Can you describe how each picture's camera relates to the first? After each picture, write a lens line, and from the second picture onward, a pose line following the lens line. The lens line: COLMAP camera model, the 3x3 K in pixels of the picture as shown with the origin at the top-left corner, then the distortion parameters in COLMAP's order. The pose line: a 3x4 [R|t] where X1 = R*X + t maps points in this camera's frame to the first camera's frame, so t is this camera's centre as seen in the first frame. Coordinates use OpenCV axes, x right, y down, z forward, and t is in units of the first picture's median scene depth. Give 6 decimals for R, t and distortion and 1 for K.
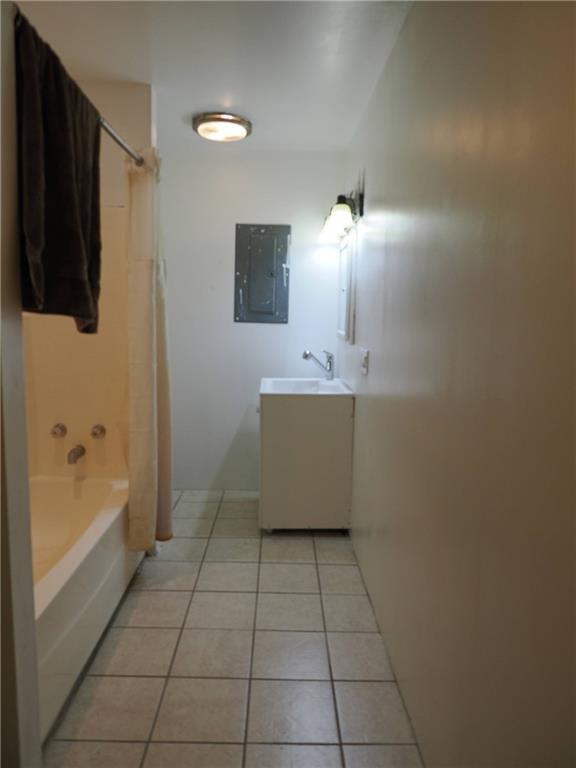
lens RADIAL K [[552.4, 0, 288.0], [0, 552.4, 384.0], [0, 0, 1]] dist [-0.020847, 0.001658]
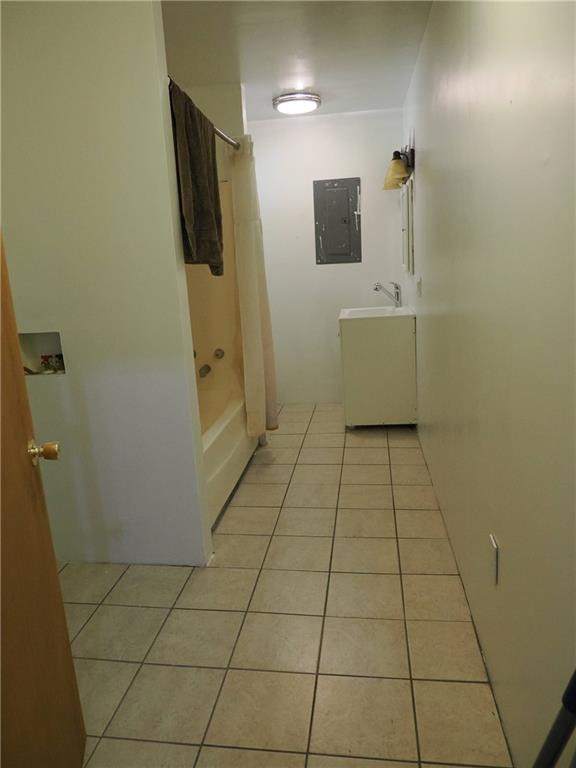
lens RADIAL K [[552.4, 0, 288.0], [0, 552.4, 384.0], [0, 0, 1]] dist [-0.020847, 0.001658]
pose [[0.984958, -0.043319, -0.167273, 0.039343], [0.058978, 0.994212, 0.089806, 0.044133], [0.162414, -0.098320, 0.981812, -0.270423]]
